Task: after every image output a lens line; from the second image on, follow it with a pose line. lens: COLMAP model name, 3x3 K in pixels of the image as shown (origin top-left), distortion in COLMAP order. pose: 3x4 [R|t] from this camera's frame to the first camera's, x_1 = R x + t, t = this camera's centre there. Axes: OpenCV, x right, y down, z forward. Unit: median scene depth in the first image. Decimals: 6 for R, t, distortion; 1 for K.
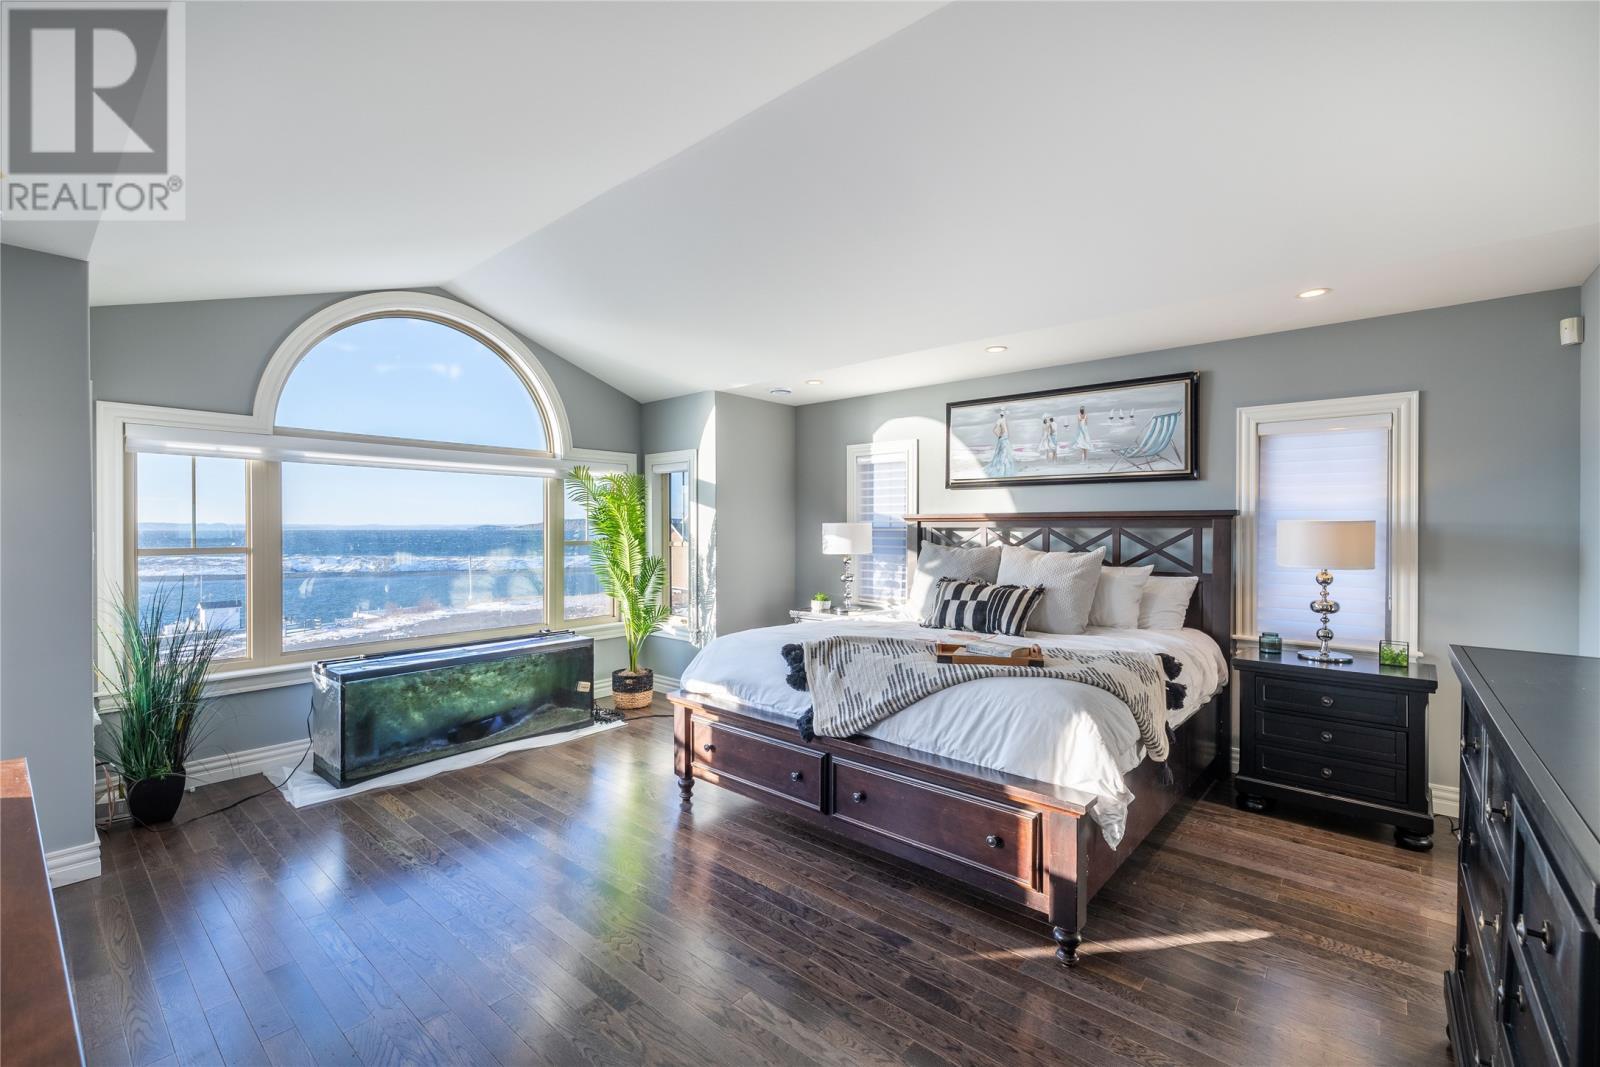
lens RADIAL K [[690.5, 0, 800.2], [0, 690.5, 535.9], [0, 0, 1]] dist [-0.001071, 0.000082]
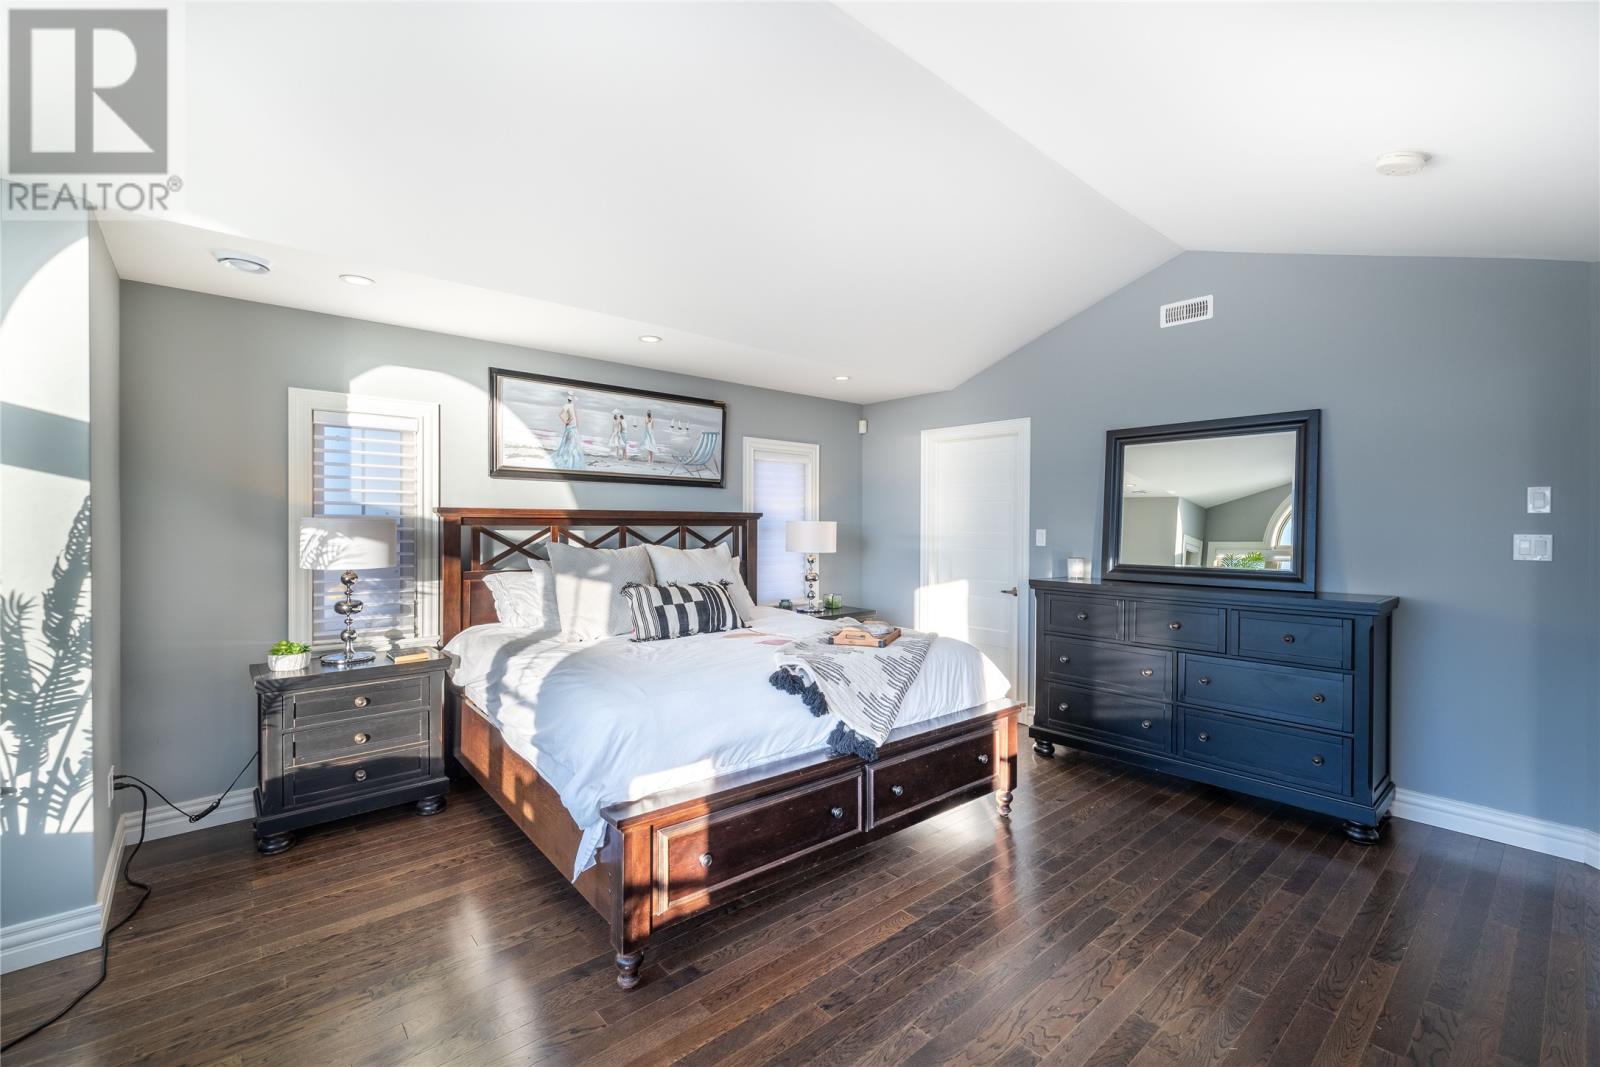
lens RADIAL K [[690.5, 0, 800.6], [0, 690.5, 525.9], [0, 0, 1]] dist [-0.001071, 0.000082]
pose [[0.132200, -0.001418, 0.991222, -0.599775], [0.008658, 0.999962, 0.000275, -0.010193], [-0.991185, 0.008546, 0.132207, 0.632461]]
